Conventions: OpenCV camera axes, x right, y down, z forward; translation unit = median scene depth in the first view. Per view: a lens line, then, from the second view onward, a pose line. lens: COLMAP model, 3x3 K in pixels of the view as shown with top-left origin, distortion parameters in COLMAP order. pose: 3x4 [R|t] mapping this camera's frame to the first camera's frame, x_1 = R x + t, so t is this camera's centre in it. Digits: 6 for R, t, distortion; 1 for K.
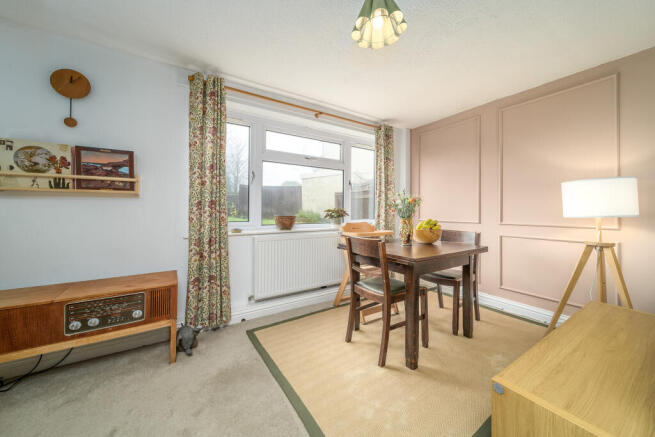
lens RADIAL K [[238.7, 0, 326.1], [0, 238.7, 207.8], [0, 0, 1]] dist [-0.000224, -0.000056]
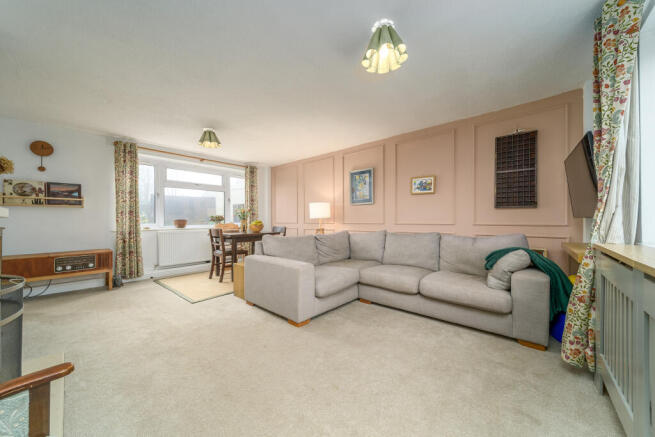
lens RADIAL K [[241.3, 0, 329.0], [0, 241.3, 221.4], [0, 0, 1]] dist [-0.001115, -0.000179]
pose [[0.959417, -0.008602, 0.281861, 0.480589], [0.003674, 0.999831, 0.018008, 0.024498], [-0.281969, -0.016241, 0.959286, -1.255072]]
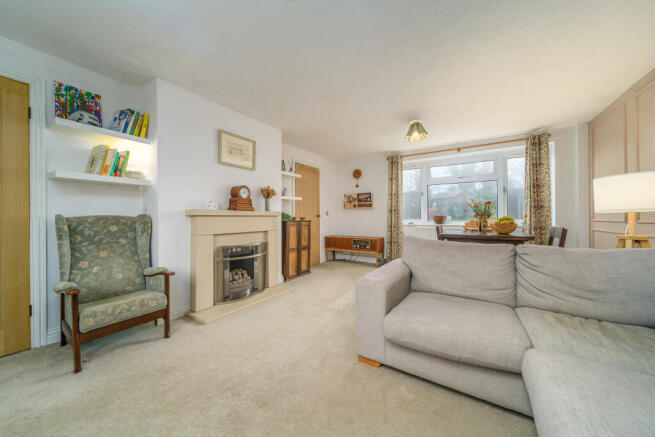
lens RADIAL K [[236.0, 0, 327.5], [0, 236.0, 218.5], [0, 0, 1]] dist [-0.000882, 0.000014]
pose [[0.400649, -0.000020, -0.916232, 1.407790], [0.017131, 0.999825, 0.007469, 0.035230], [0.916072, -0.018689, 0.400579, -0.536015]]
